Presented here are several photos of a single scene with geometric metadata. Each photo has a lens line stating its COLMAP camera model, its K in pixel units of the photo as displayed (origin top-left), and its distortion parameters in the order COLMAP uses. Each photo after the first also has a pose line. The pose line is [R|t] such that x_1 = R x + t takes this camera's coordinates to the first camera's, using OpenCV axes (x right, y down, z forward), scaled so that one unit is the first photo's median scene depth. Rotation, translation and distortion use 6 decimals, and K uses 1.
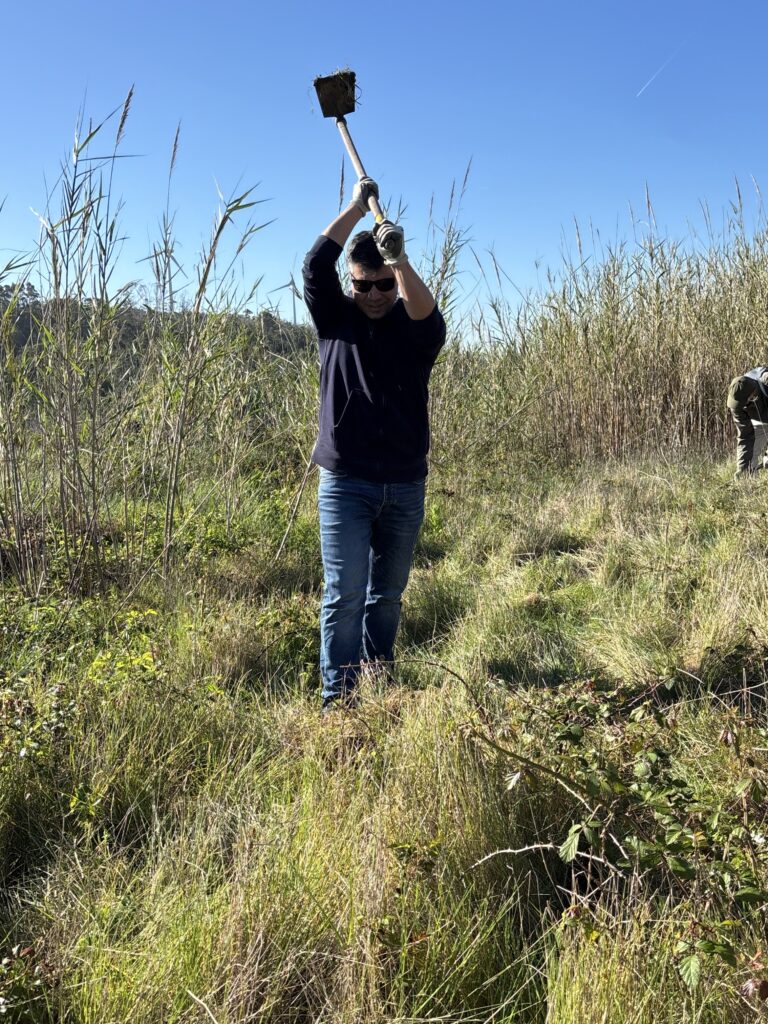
lens RADIAL K [[1081.4, 0, 384.0], [0, 1081.4, 512.0], [0, 0, 1]] dist [0.095794, -0.004856]
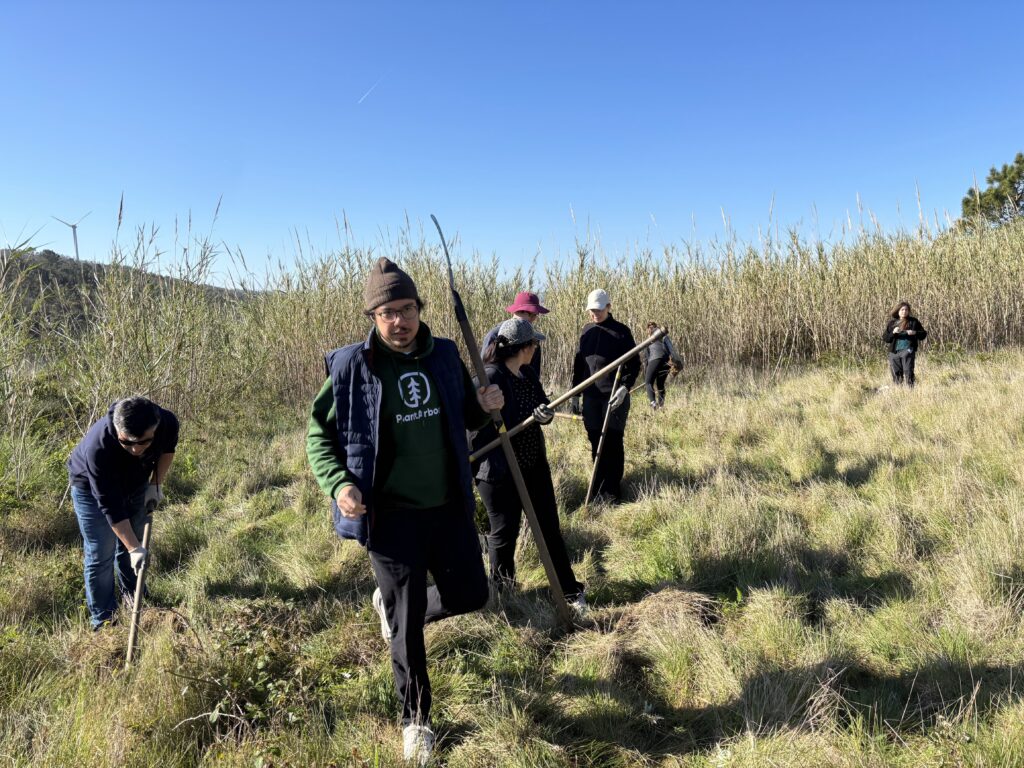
lens RADIAL K [[768.6, 0, 512.0], [0, 768.6, 384.0], [0, 0, 1]] dist [0.059694, -0.066696]
pose [[0.910165, -0.019297, 0.413796, 0.026210], [0.037477, 0.998654, -0.035862, -0.089070], [-0.412546, 0.048148, 0.909663, -0.222664]]
